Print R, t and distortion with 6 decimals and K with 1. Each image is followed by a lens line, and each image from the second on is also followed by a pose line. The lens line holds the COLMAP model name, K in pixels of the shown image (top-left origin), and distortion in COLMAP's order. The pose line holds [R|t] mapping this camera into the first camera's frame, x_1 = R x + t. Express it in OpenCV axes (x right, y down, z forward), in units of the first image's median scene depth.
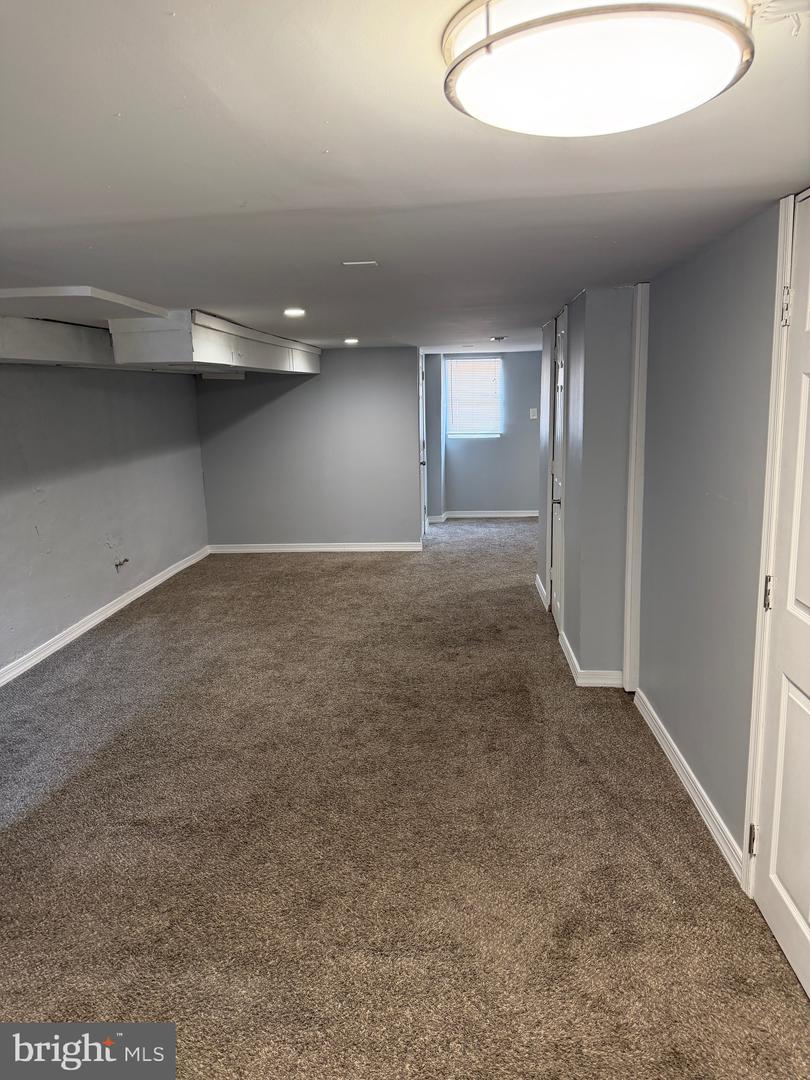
lens RADIAL K [[766.8, 0, 398.7], [0, 766.8, 544.1], [0, 0, 1]] dist [0.084524, -0.160719]
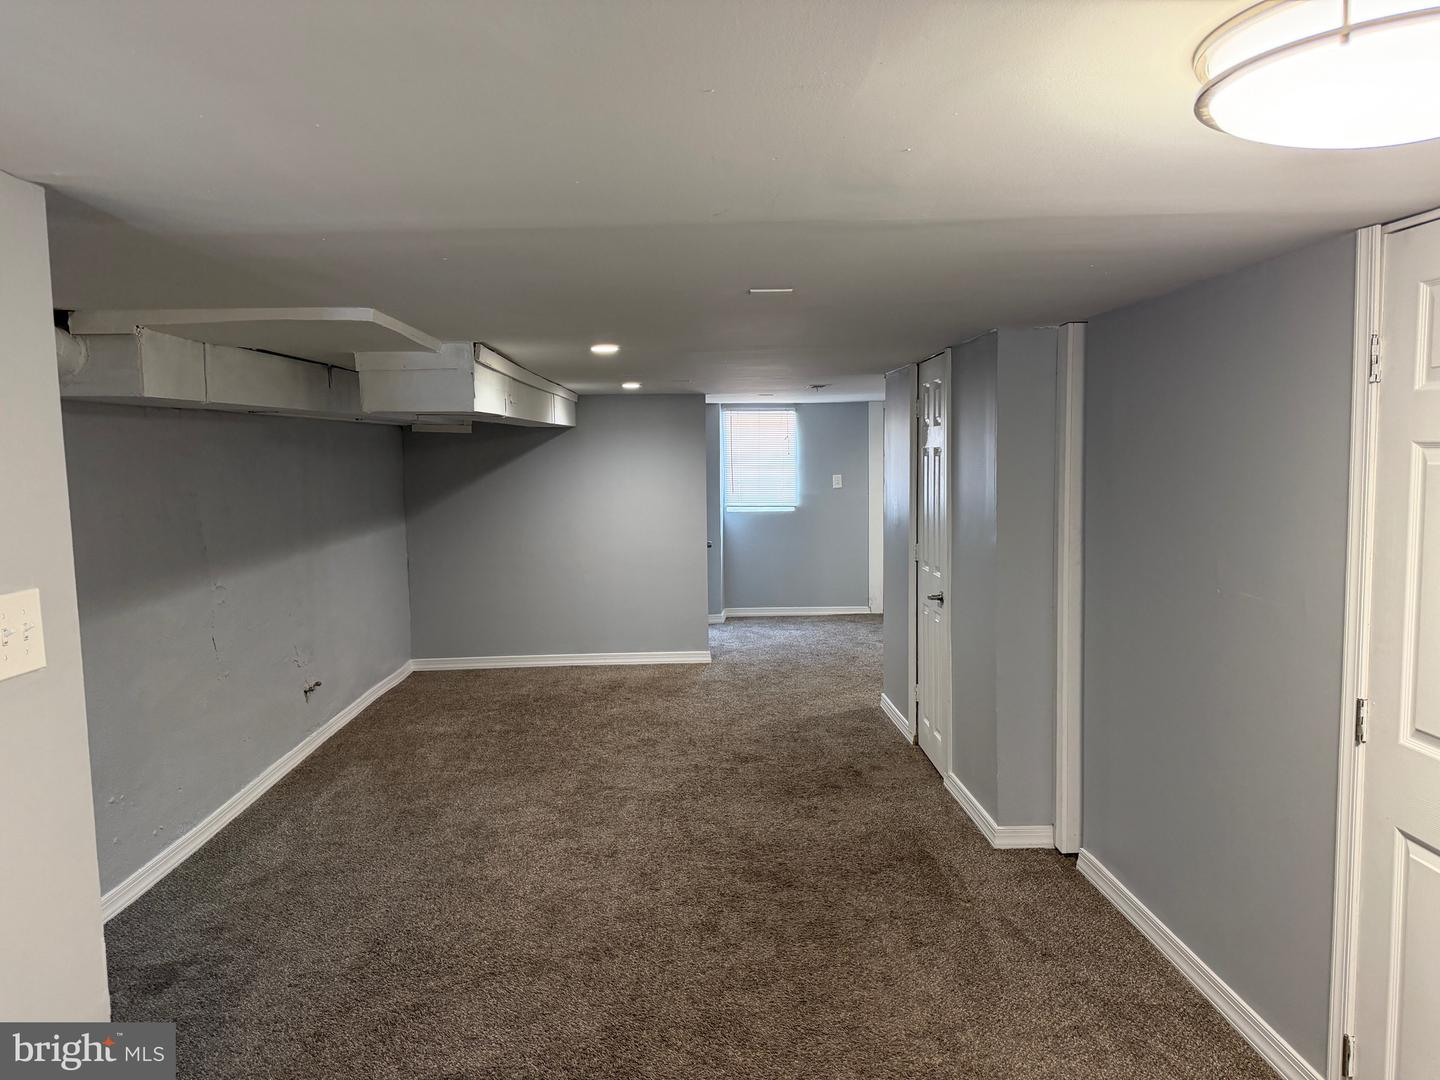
lens RADIAL K [[1022.4, 0, 723.4], [0, 1022.4, 543.6], [0, 0, 1]] dist [0.084524, -0.160719]
pose [[0.993706, -0.000342, 0.112015, -0.125732], [0.011945, 0.994616, -0.102935, -0.007064], [-0.111377, 0.103625, 0.988361, 0.019463]]
